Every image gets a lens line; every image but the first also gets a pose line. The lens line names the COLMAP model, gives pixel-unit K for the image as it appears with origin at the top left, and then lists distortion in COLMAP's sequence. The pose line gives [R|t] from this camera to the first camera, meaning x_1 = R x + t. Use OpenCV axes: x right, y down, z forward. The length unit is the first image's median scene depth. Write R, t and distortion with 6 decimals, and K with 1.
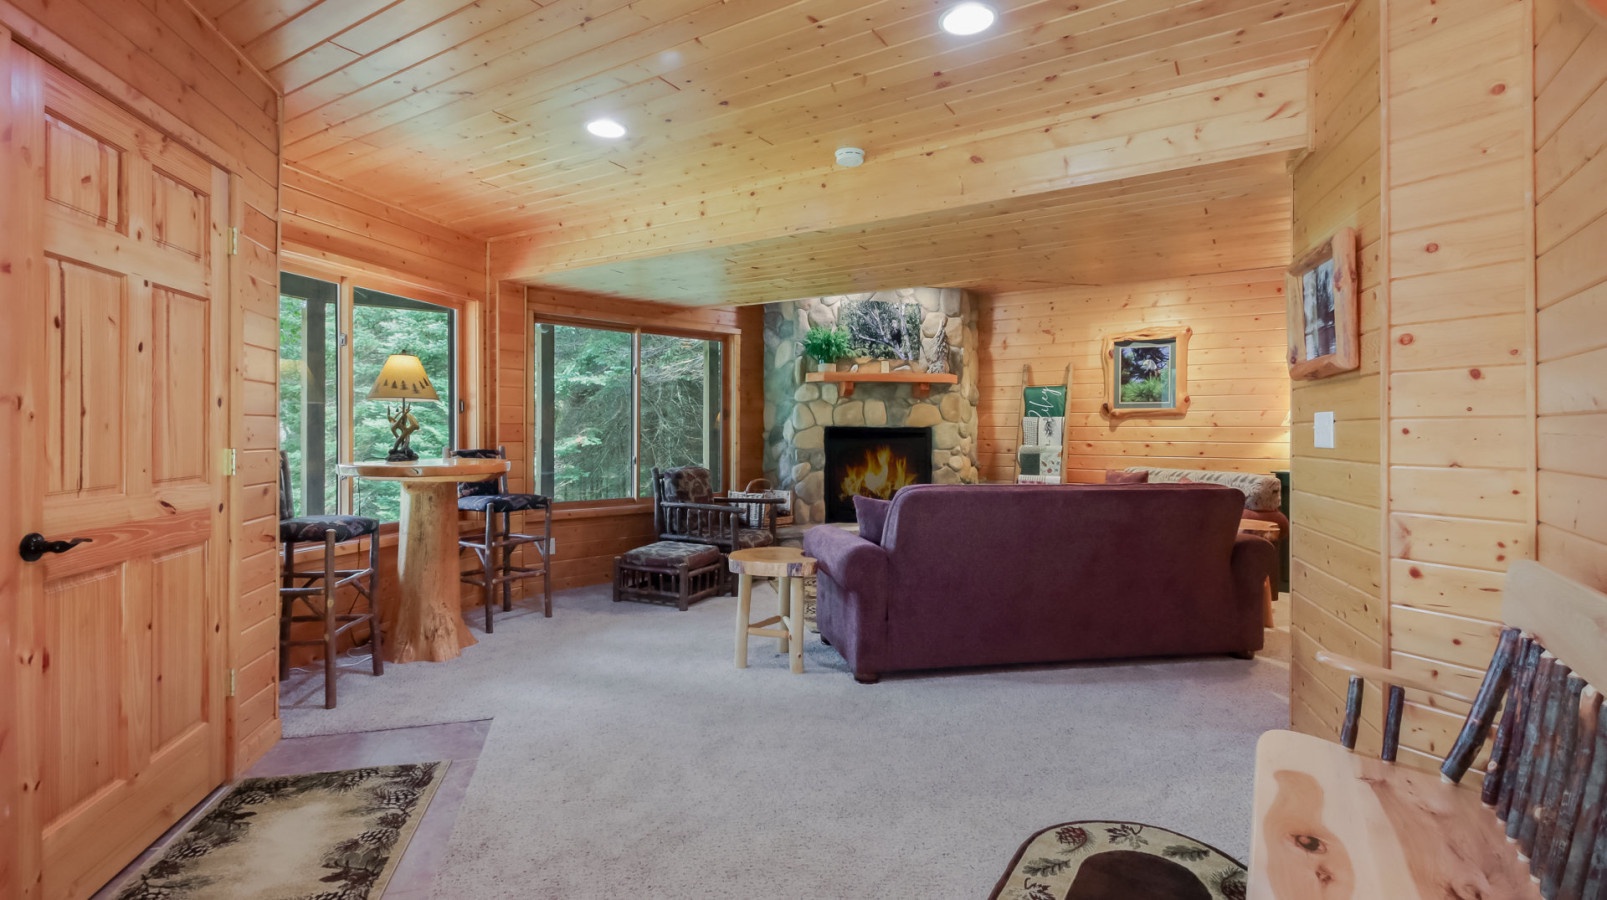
lens RADIAL K [[731.0, 0, 808.4], [0, 731.0, 446.7], [0, 0, 1]] dist [0.048148, -0.030269]
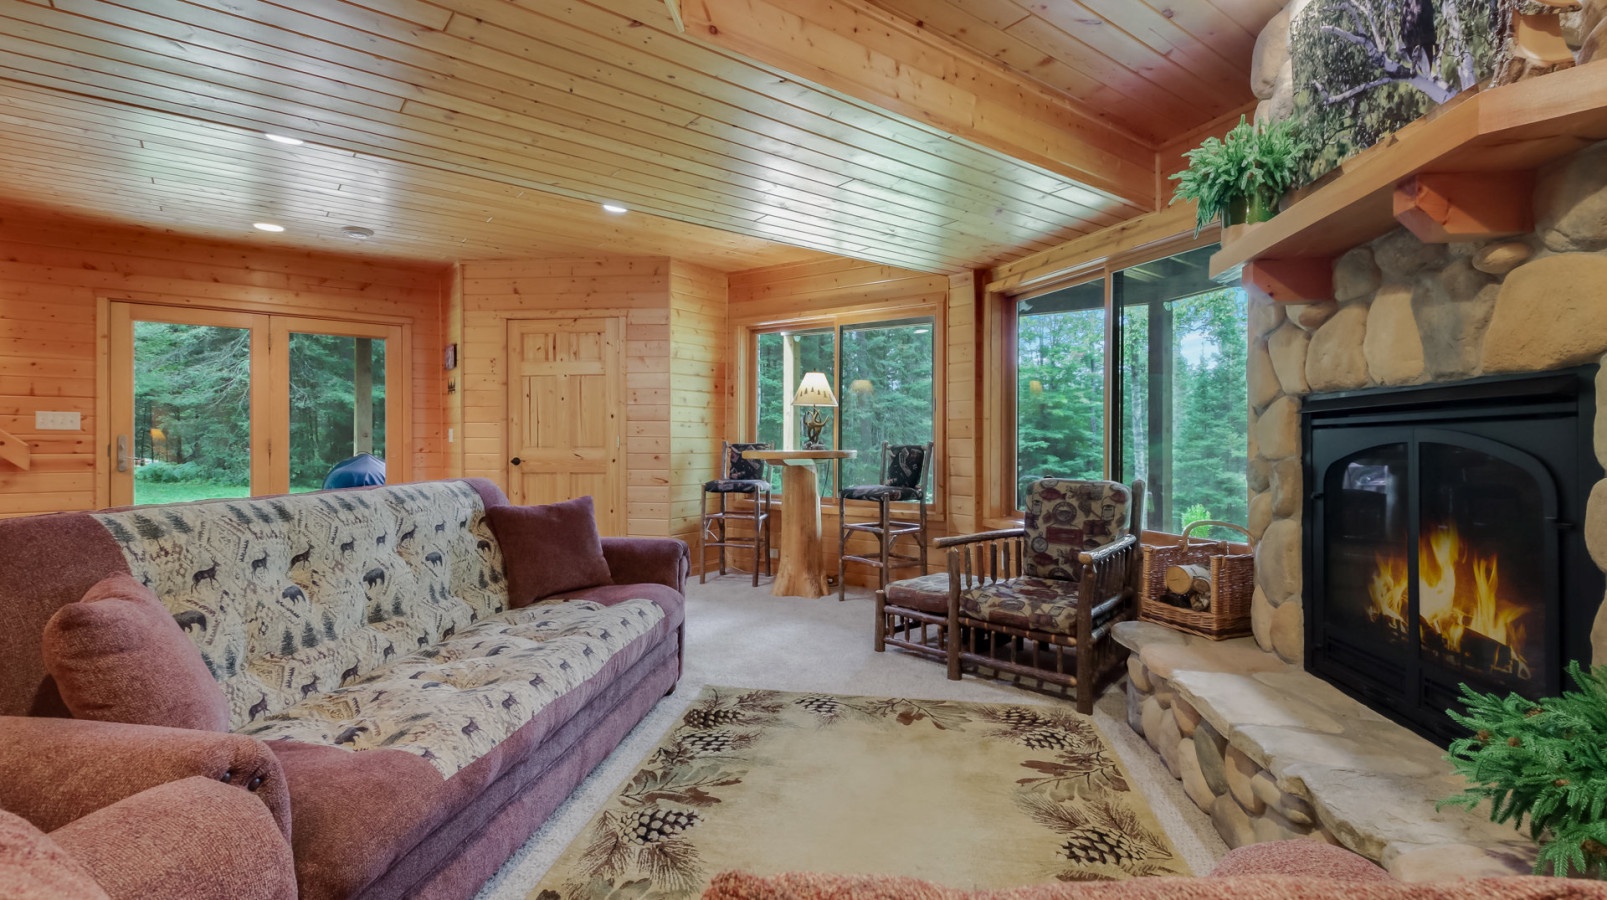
lens RADIAL K [[731.0, 0, 808.4], [0, 731.0, 446.7], [0, 0, 1]] dist [0.048148, -0.030269]
pose [[-0.342518, 0.001935, -0.939509, 0.442576], [-0.022649, 0.999690, 0.010316, -0.001565], [0.939238, 0.024812, -0.342368, 0.899416]]
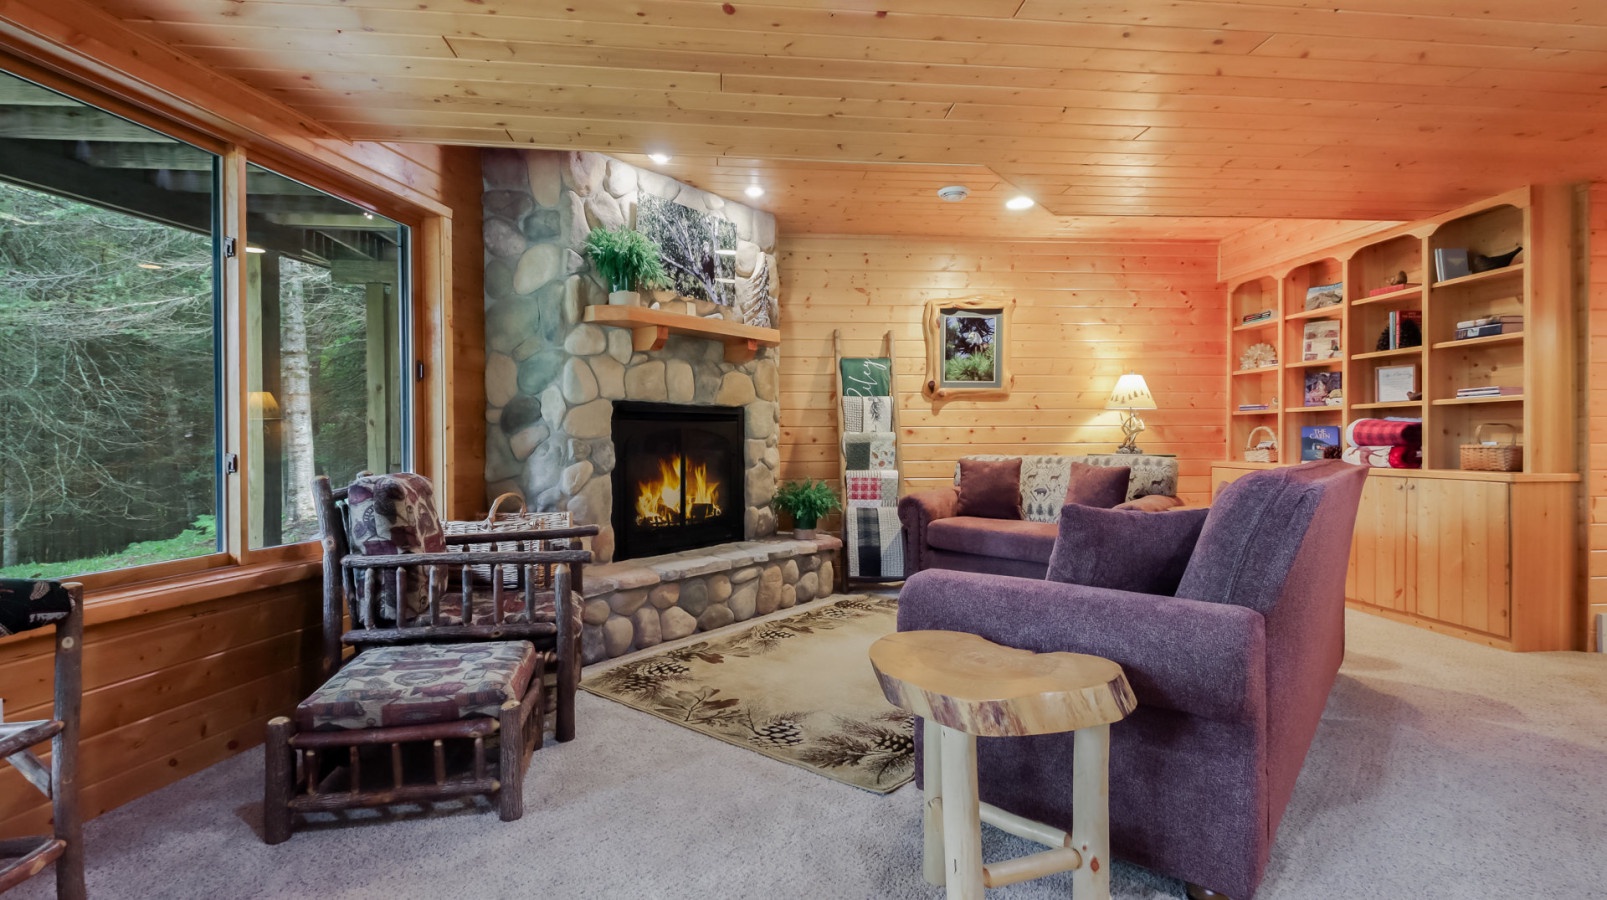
lens RADIAL K [[731.0, 0, 808.4], [0, 731.0, 446.7], [0, 0, 1]] dist [0.048148, -0.030269]
pose [[0.782786, -0.013492, 0.622144, -0.224079], [0.023376, 0.999697, -0.007733, 0.018606], [-0.621851, 0.020596, 0.782864, 0.434016]]
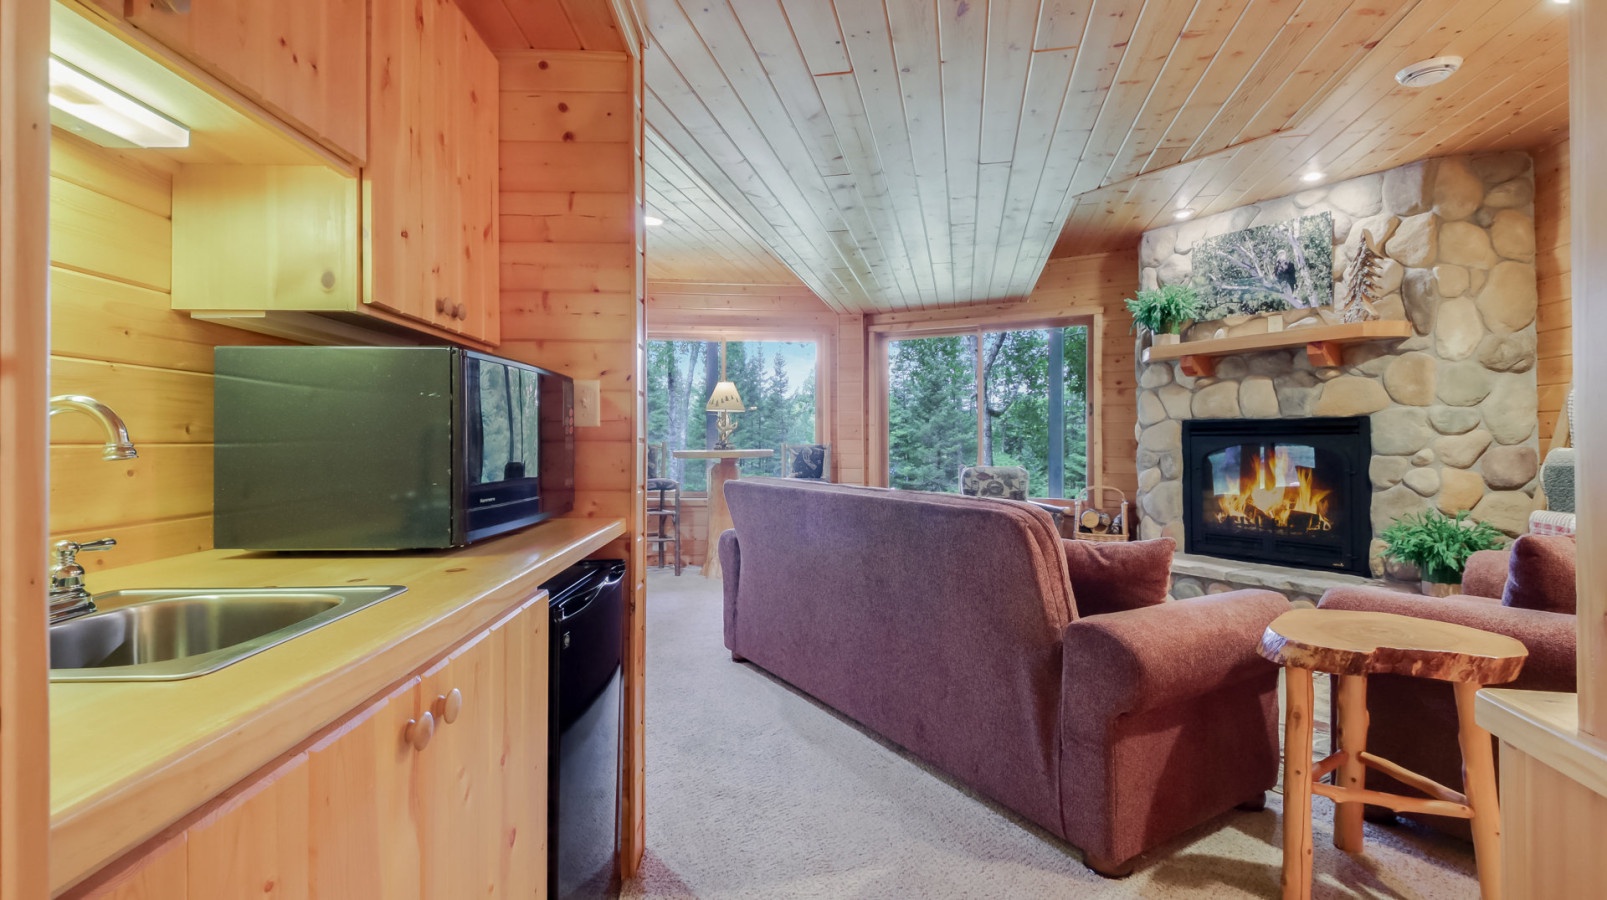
lens RADIAL K [[731.0, 0, 808.4], [0, 731.0, 446.7], [0, 0, 1]] dist [0.048148, -0.030269]
pose [[0.339944, 0.005768, -0.940428, 0.588537], [-0.014938, 0.999888, 0.000733, 0.003874], [0.940327, 0.013799, 0.339992, 0.399493]]
